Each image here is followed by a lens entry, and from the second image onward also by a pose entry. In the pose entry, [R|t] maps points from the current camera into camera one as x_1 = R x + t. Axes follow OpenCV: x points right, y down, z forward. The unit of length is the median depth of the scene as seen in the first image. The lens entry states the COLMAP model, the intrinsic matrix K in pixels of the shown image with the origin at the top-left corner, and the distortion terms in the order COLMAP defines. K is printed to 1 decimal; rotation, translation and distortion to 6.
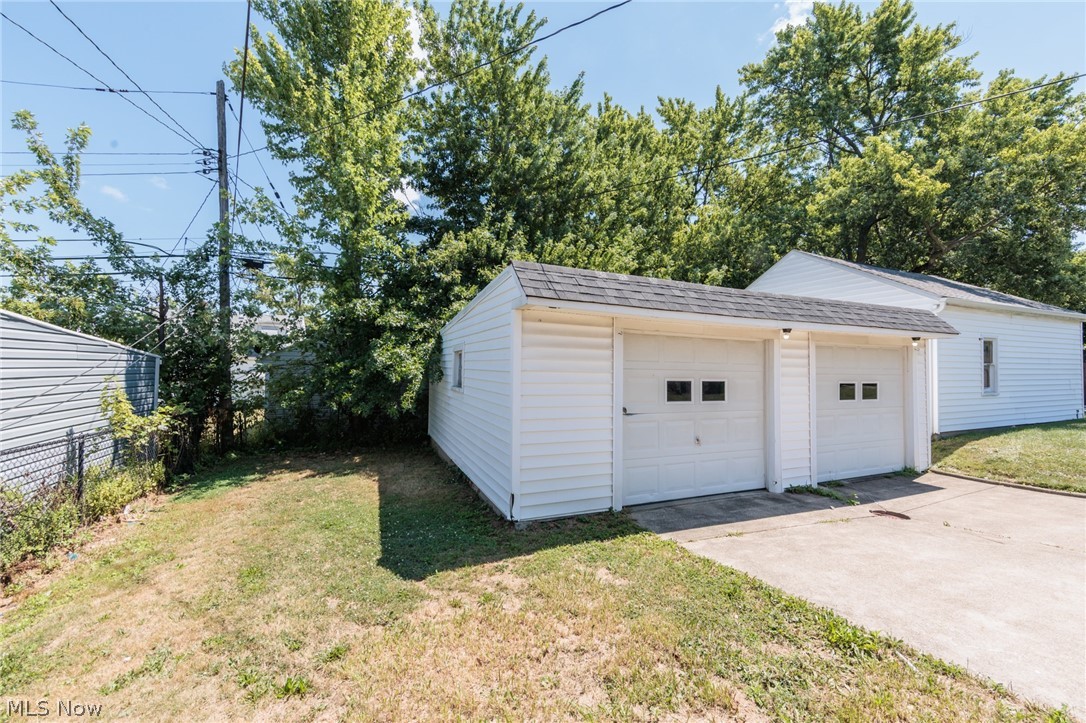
lens RADIAL K [[429.5, 0, 553.5], [0, 429.5, 364.5], [0, 0, 1]] dist [-0.004985, 0.000261]
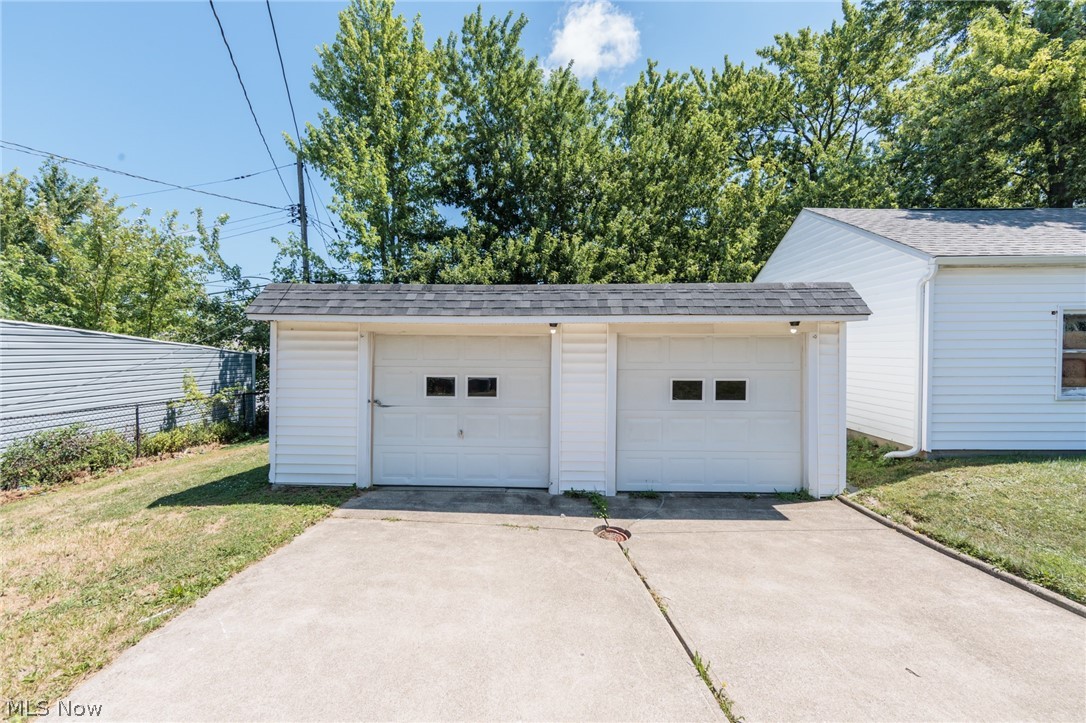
lens RADIAL K [[429.5, 0, 552.2], [0, 429.5, 355.7], [0, 0, 1]] dist [-0.004985, 0.000261]
pose [[0.900838, -0.007616, -0.434088, 1.000164], [0.017482, 0.999672, 0.018739, -0.030938], [0.433803, -0.024470, 0.900675, 0.150847]]
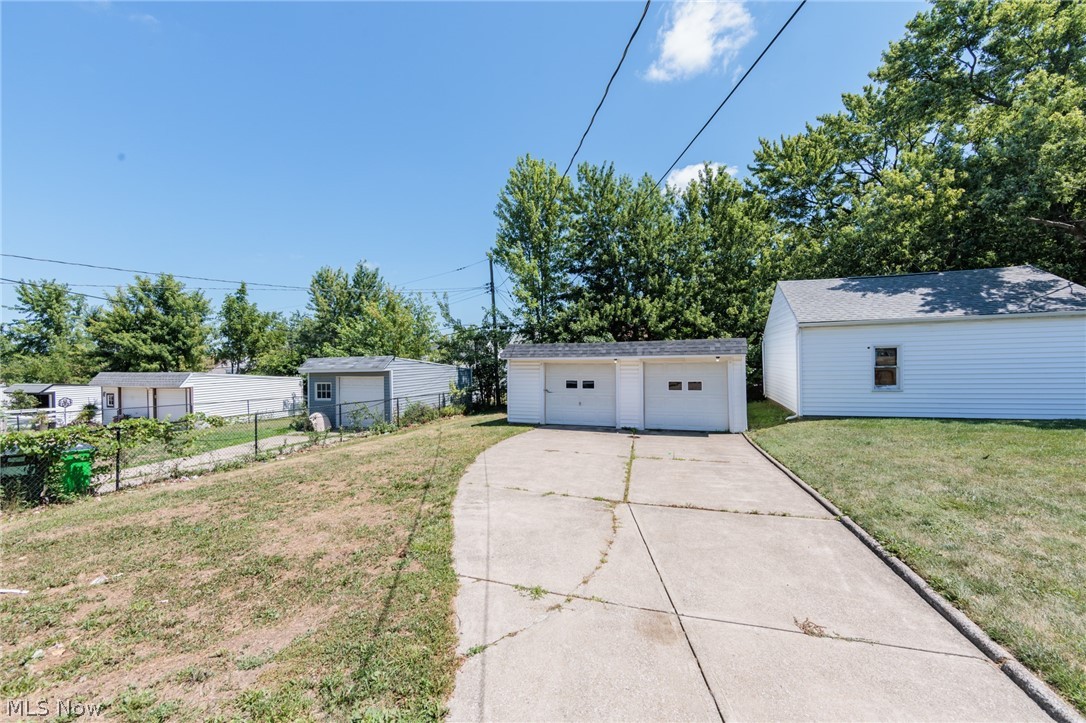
lens RADIAL K [[429.5, 0, 552.1], [0, 429.5, 364.5], [0, 0, 1]] dist [-0.004985, 0.000261]
pose [[0.739276, -0.017826, -0.673166, 1.974144], [0.035597, 0.999286, 0.012631, -0.098108], [0.672461, -0.033301, 0.739383, -1.034991]]
